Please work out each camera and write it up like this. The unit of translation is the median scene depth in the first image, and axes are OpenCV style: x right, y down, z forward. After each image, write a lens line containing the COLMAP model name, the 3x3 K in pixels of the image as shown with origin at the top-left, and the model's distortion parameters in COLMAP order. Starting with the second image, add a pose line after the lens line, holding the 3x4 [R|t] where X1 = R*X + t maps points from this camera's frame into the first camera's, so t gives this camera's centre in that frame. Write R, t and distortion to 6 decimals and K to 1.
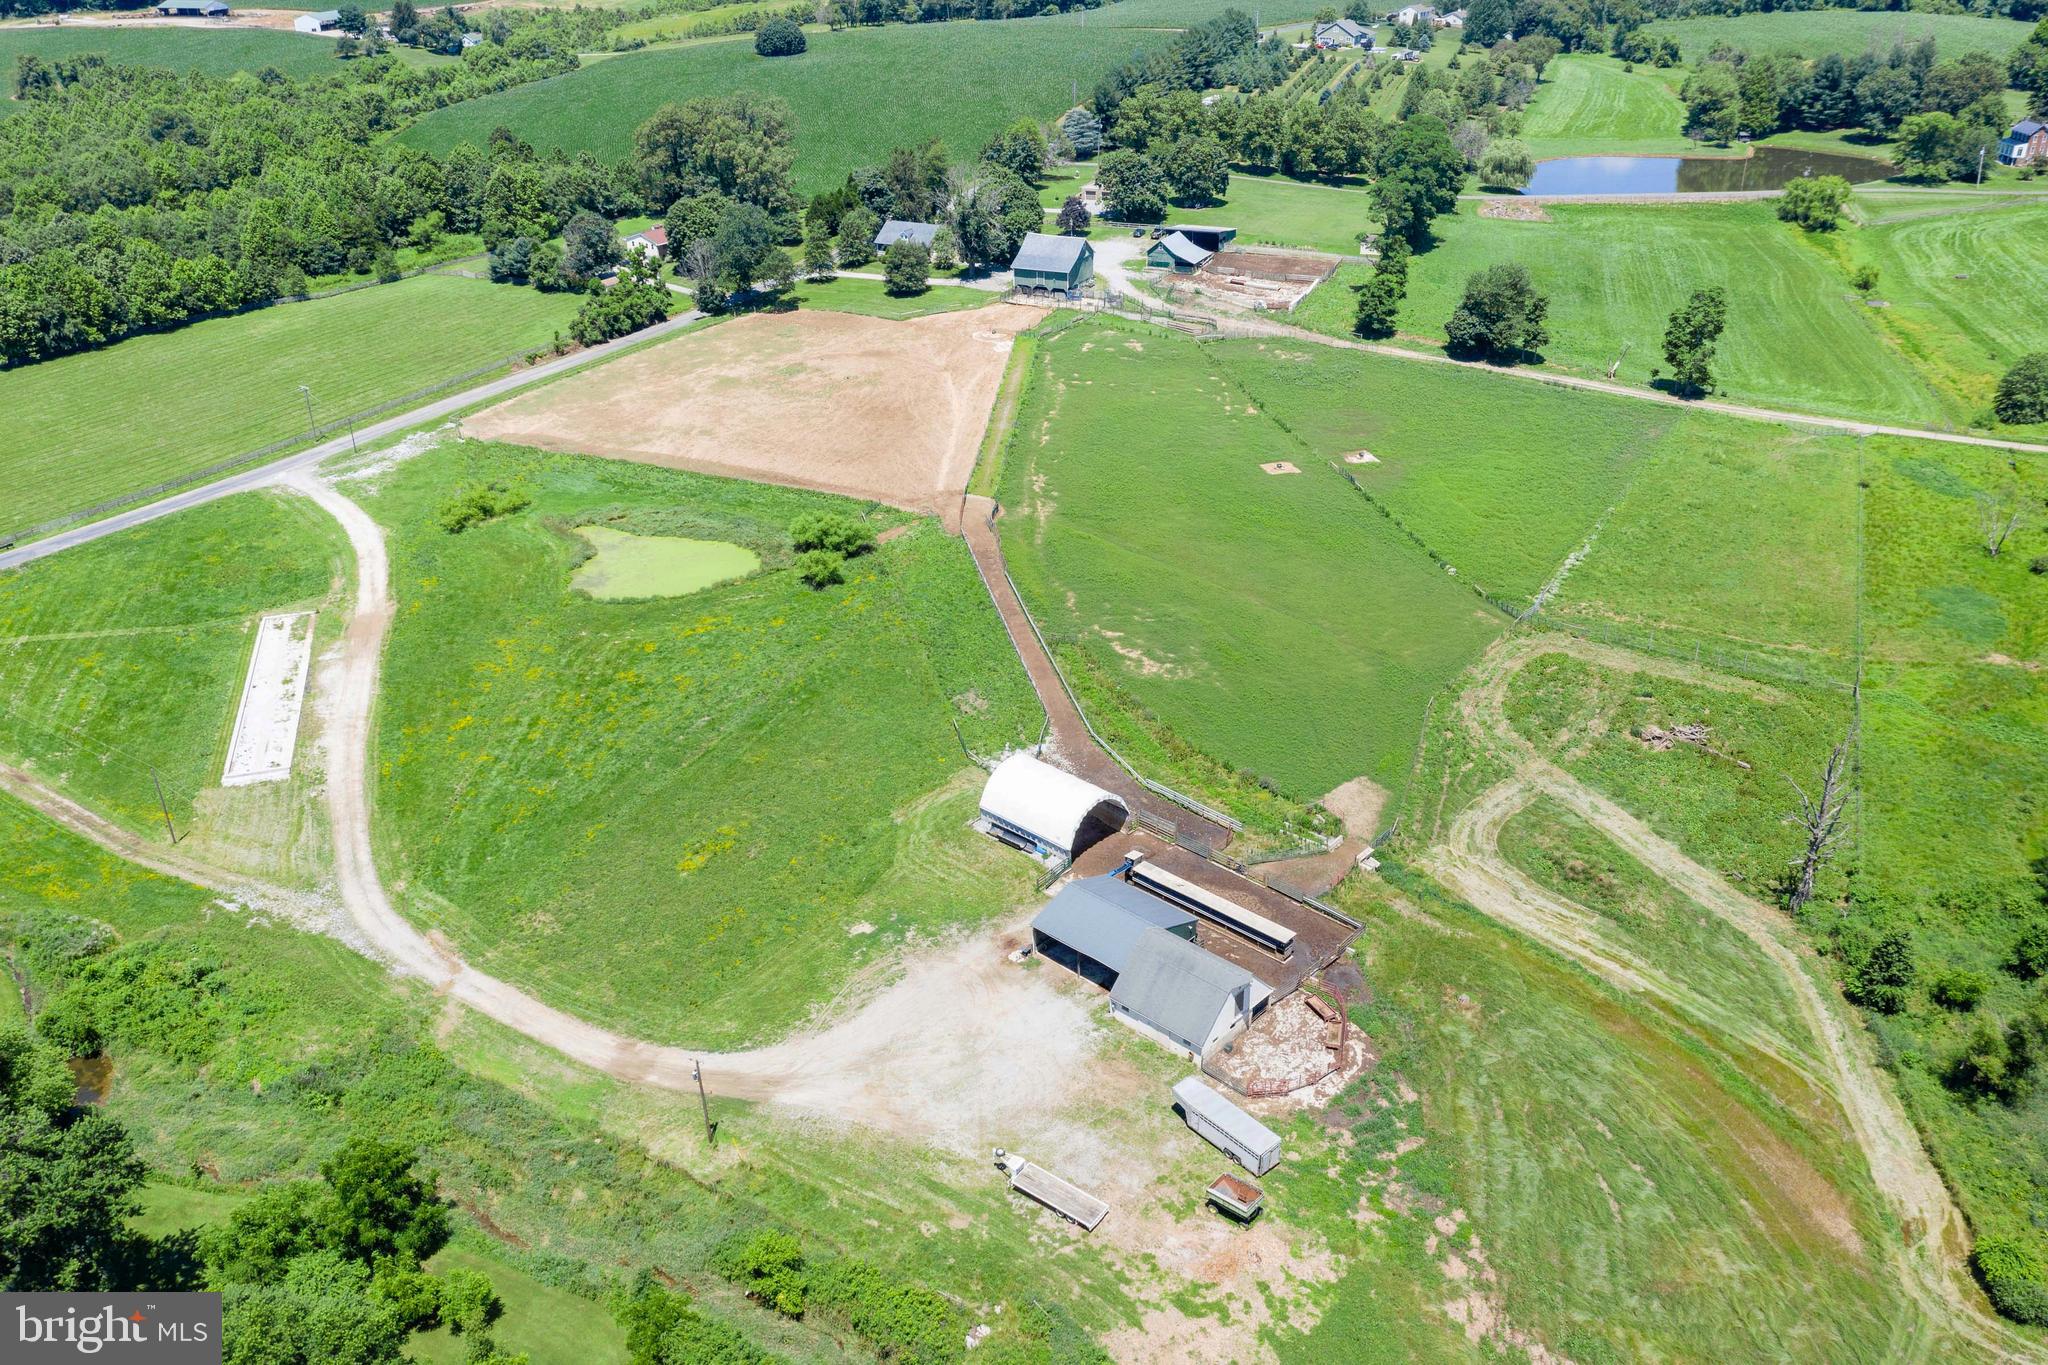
lens RADIAL K [[1602.6, 0, 1033.0], [0, 1602.6, 690.4], [0, 0, 1]] dist [-0.020807, 0.007822]
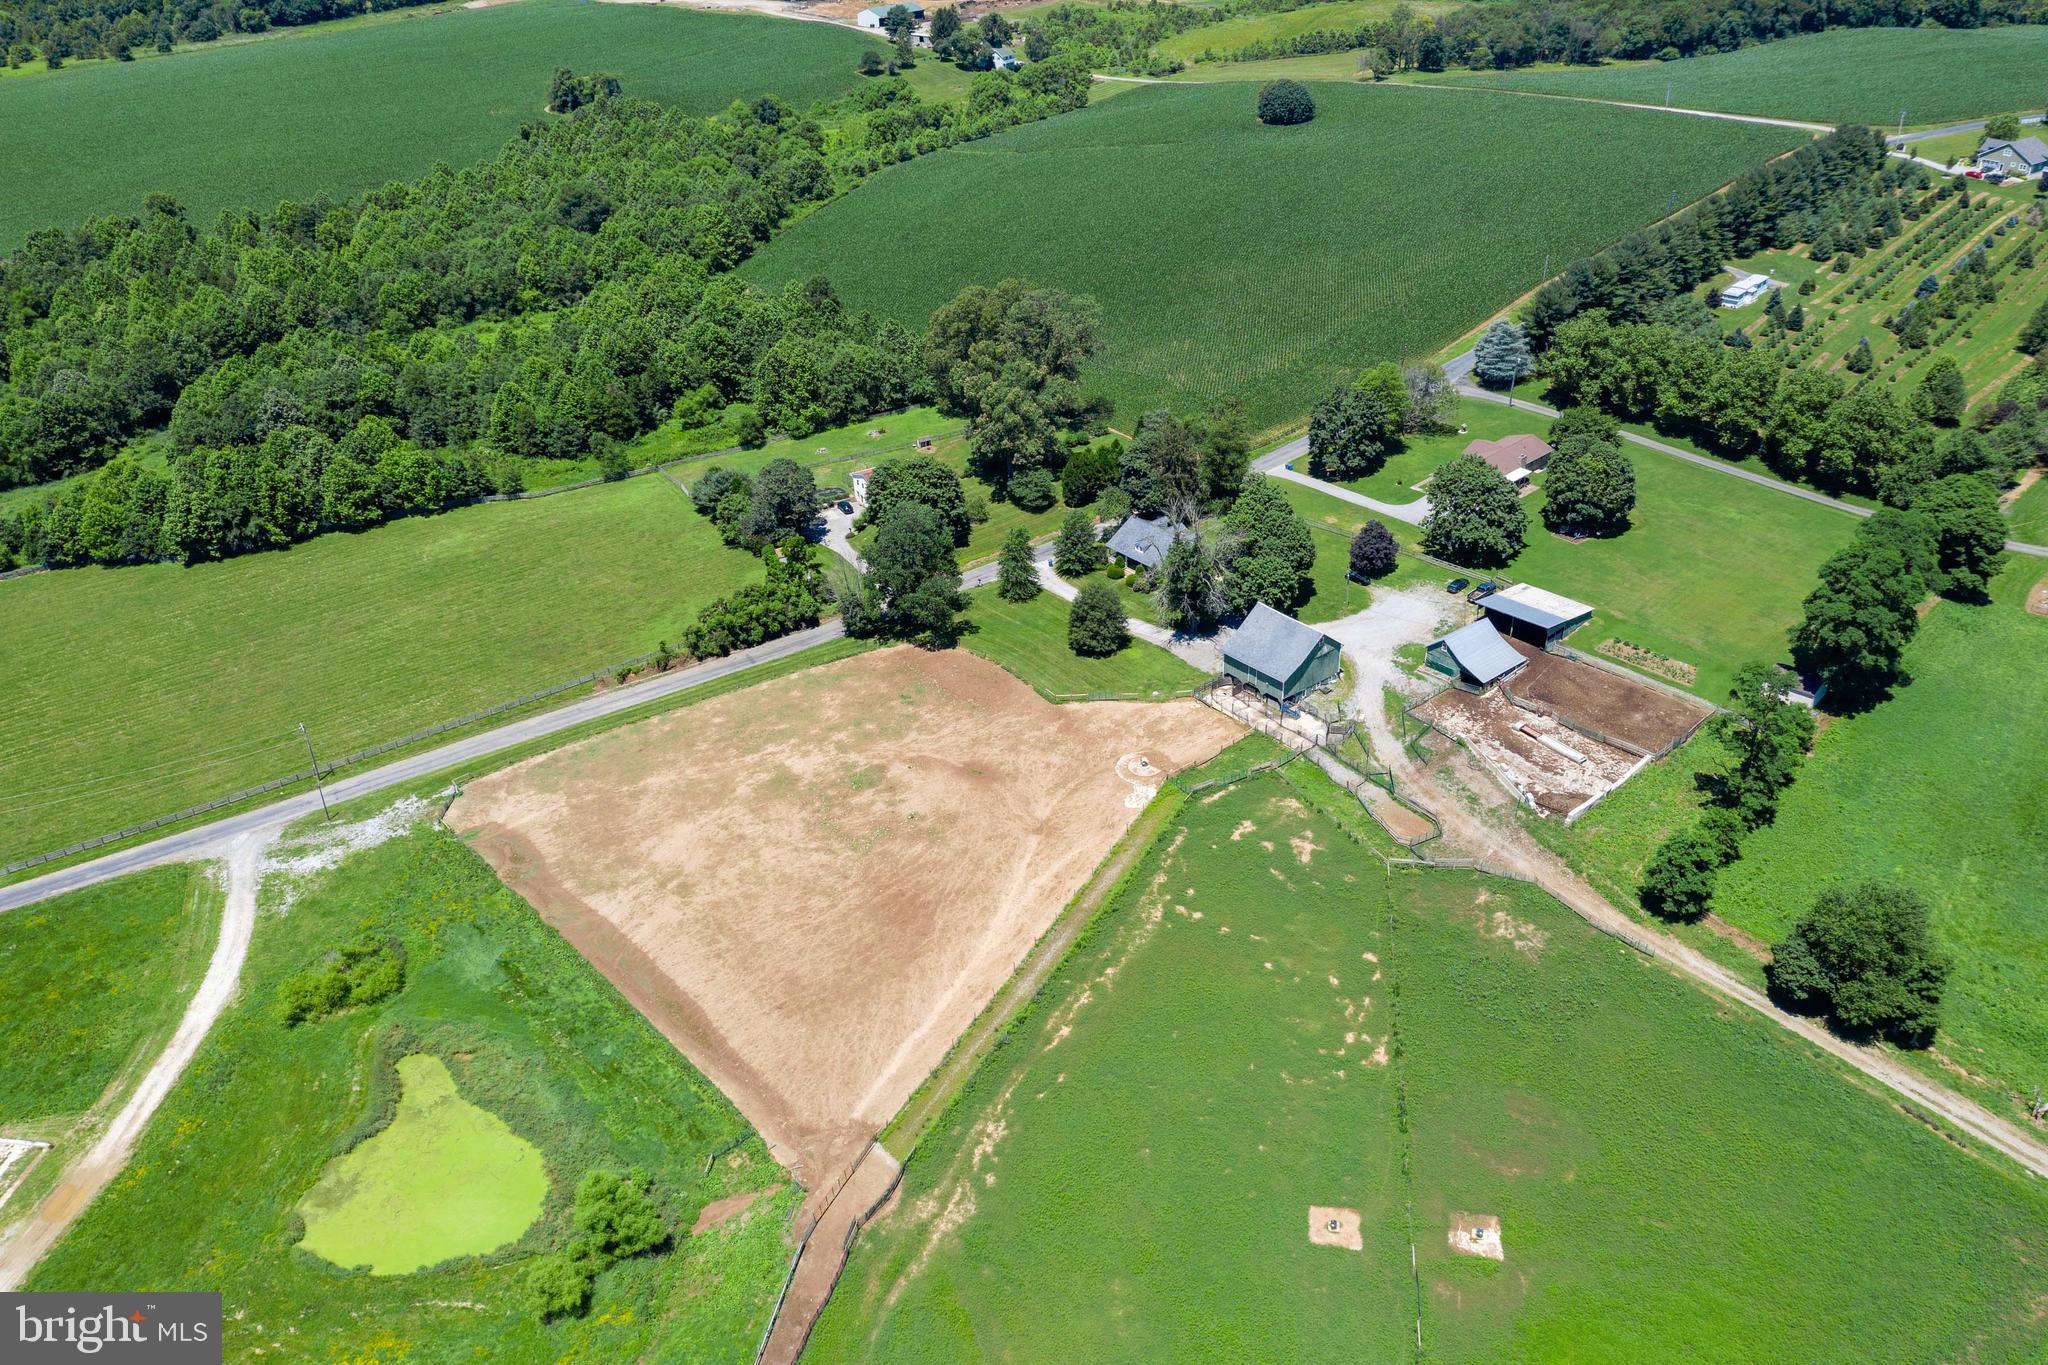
lens RADIAL K [[1602.6, 0, 1033.0], [0, 1602.6, 690.4], [0, 0, 1]] dist [-0.020807, 0.007822]
pose [[0.911464, 0.204238, -0.357099, 0.191794], [-0.182909, 0.978730, 0.092910, -0.325433], [0.368479, -0.019367, 0.929434, 0.300893]]
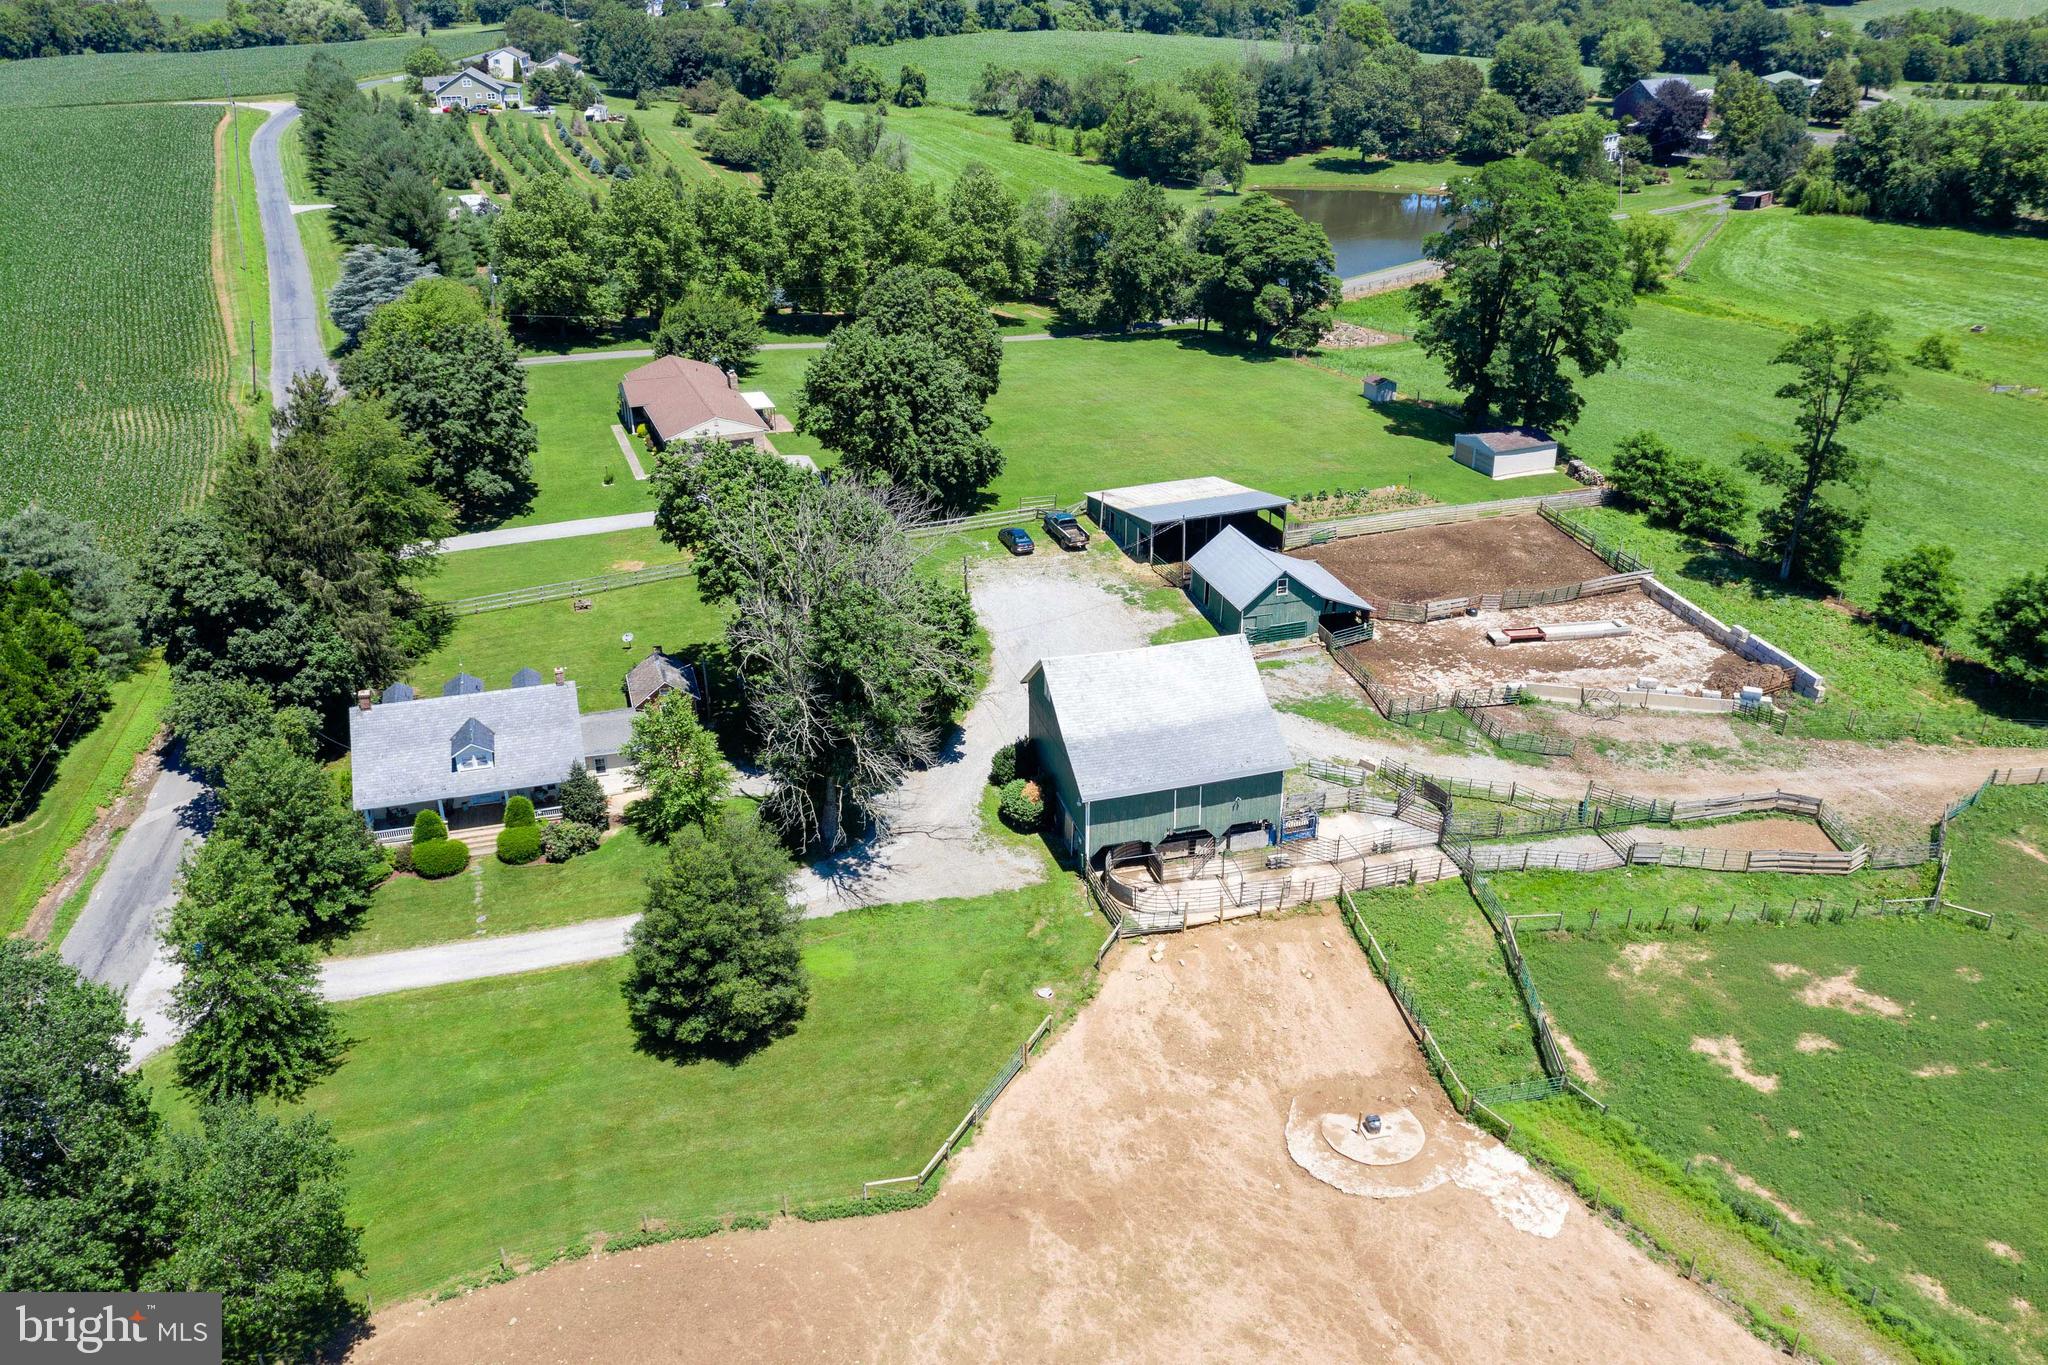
lens RADIAL K [[1602.6, 0, 1033.0], [0, 1602.6, 690.4], [0, 0, 1]] dist [-0.020807, 0.007822]
pose [[0.737308, -0.283727, 0.613087, -0.203753], [0.312365, 0.947871, 0.063005, -0.329731], [-0.599003, 0.145052, 0.787499, 0.849382]]
